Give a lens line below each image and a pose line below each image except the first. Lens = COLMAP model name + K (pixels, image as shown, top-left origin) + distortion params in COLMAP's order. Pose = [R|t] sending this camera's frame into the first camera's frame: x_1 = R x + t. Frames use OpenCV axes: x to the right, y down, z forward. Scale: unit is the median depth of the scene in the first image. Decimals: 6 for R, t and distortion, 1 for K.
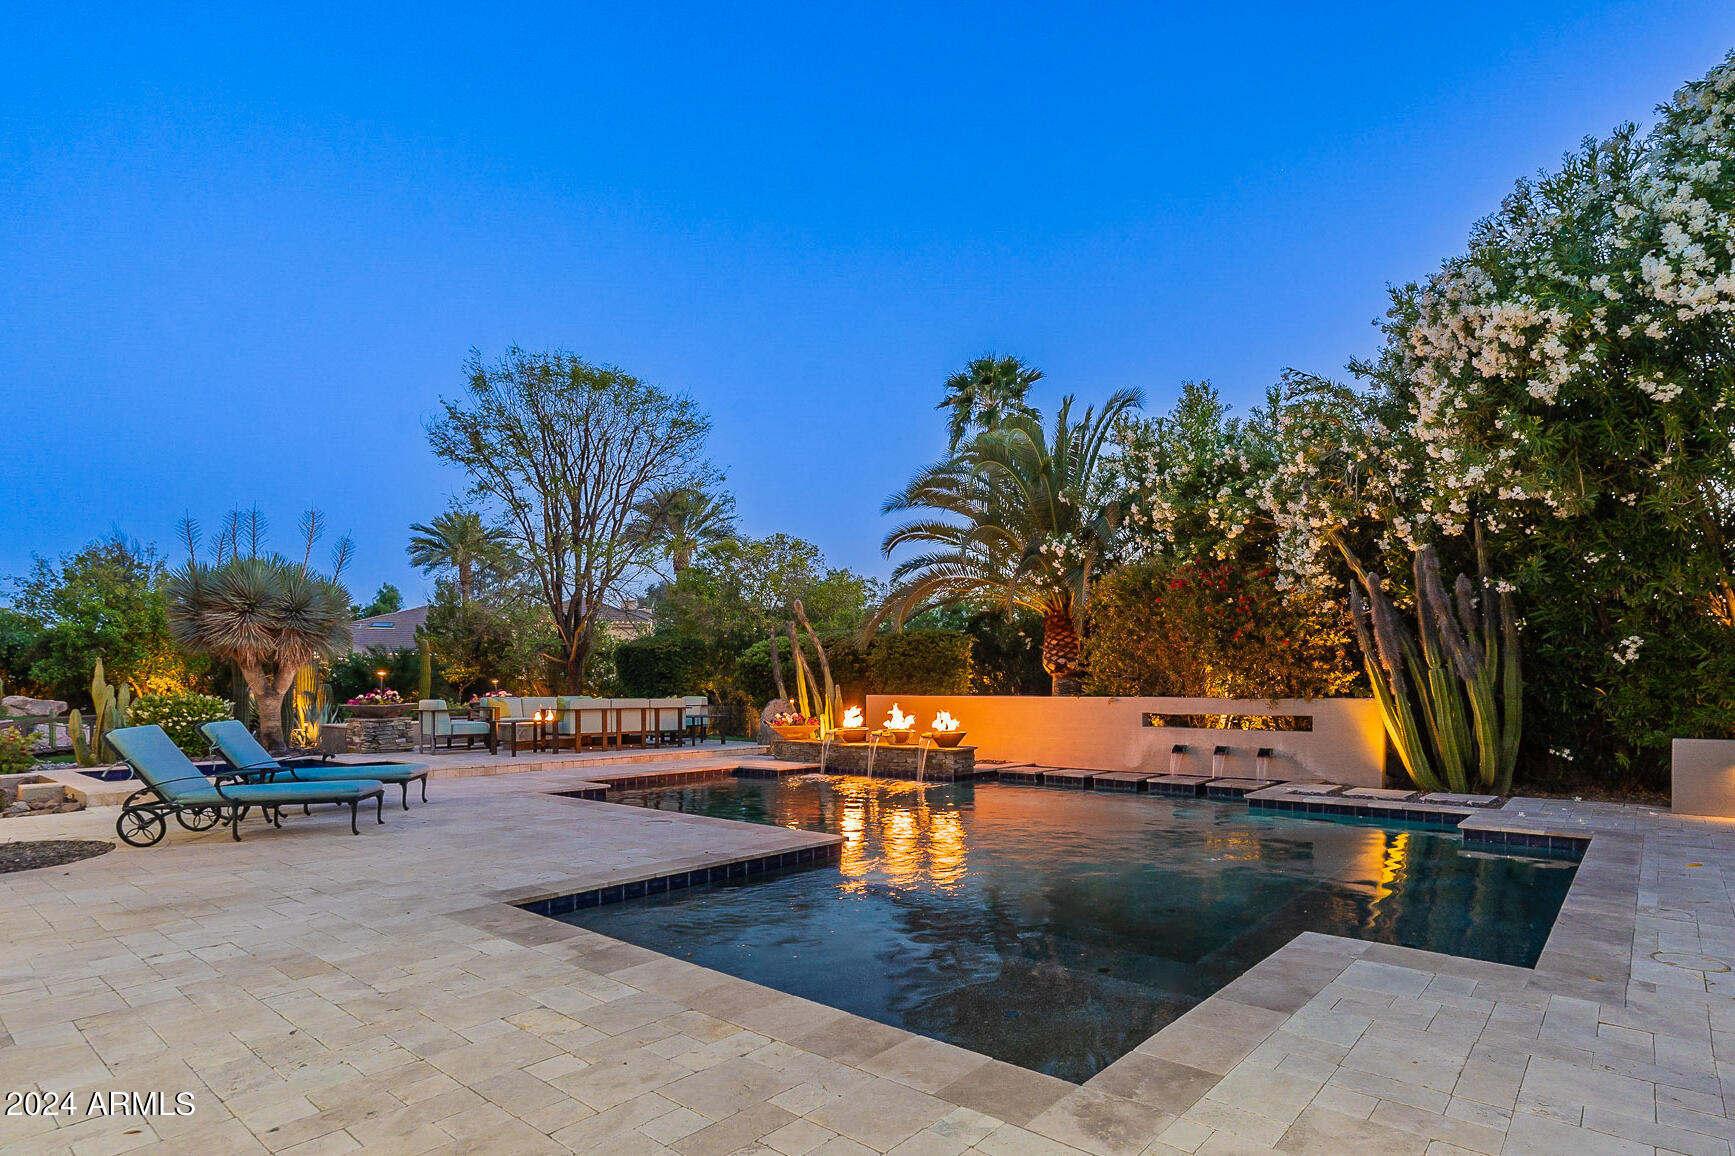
lens RADIAL K [[832.4, 0, 923.4], [0, 832.4, 695.9], [0, 0, 1]] dist [0.007834, -0.002380]
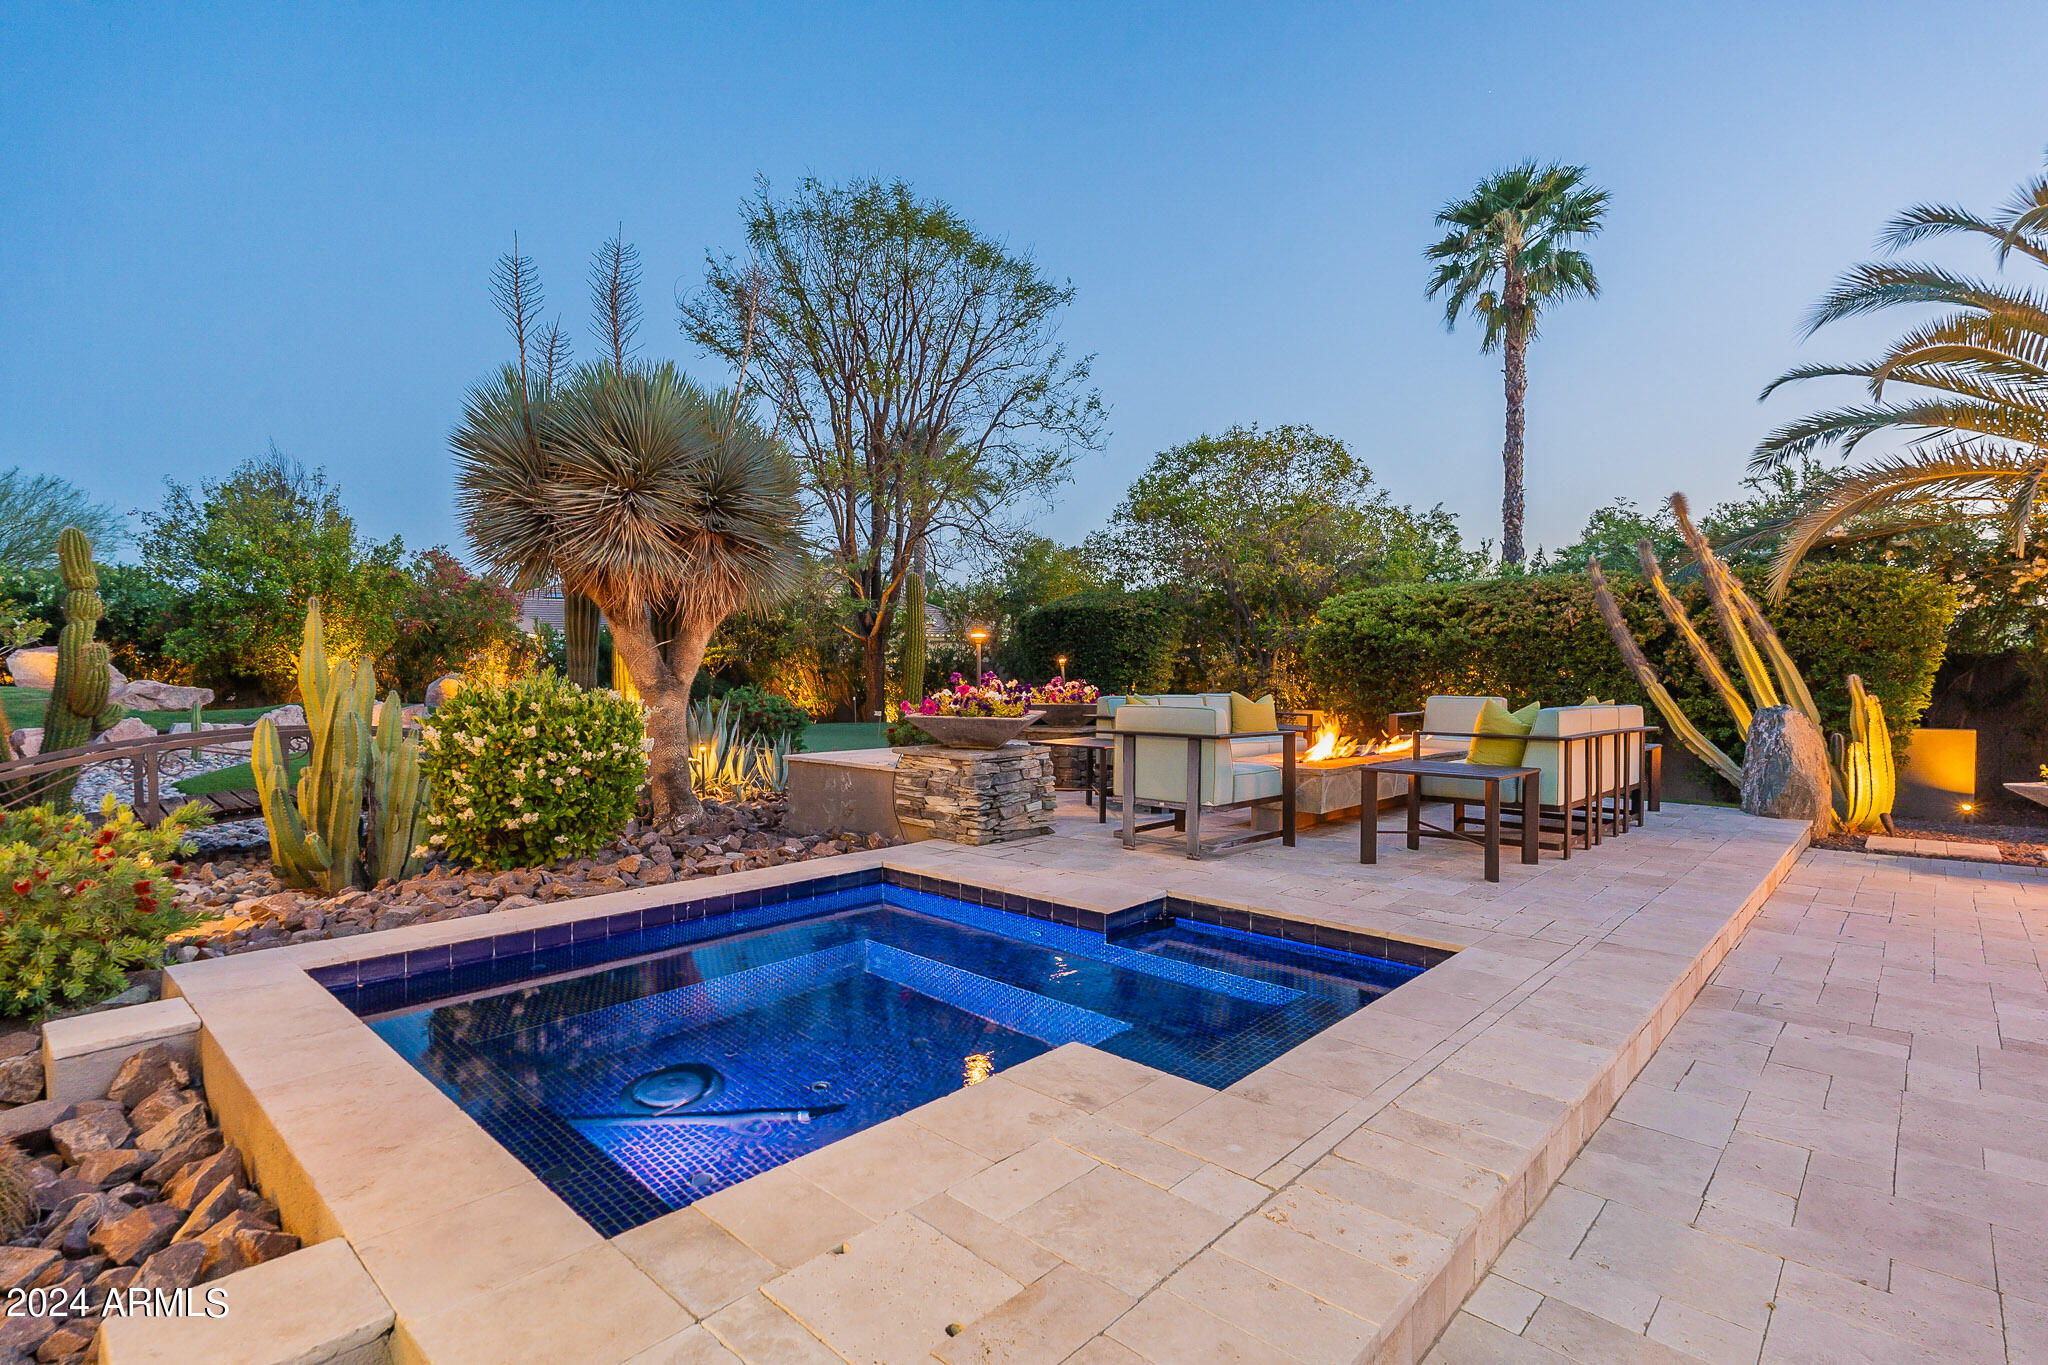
lens RADIAL K [[932.8, 0, 969.2], [0, 932.8, 692.0], [0, 0, 1]] dist [-0.002119, 0.001114]
pose [[0.995974, 0.010489, -0.089030, -0.317707], [-0.010193, 0.999941, 0.003780, -0.000311], [0.089065, -0.002857, 0.996022, 0.276552]]
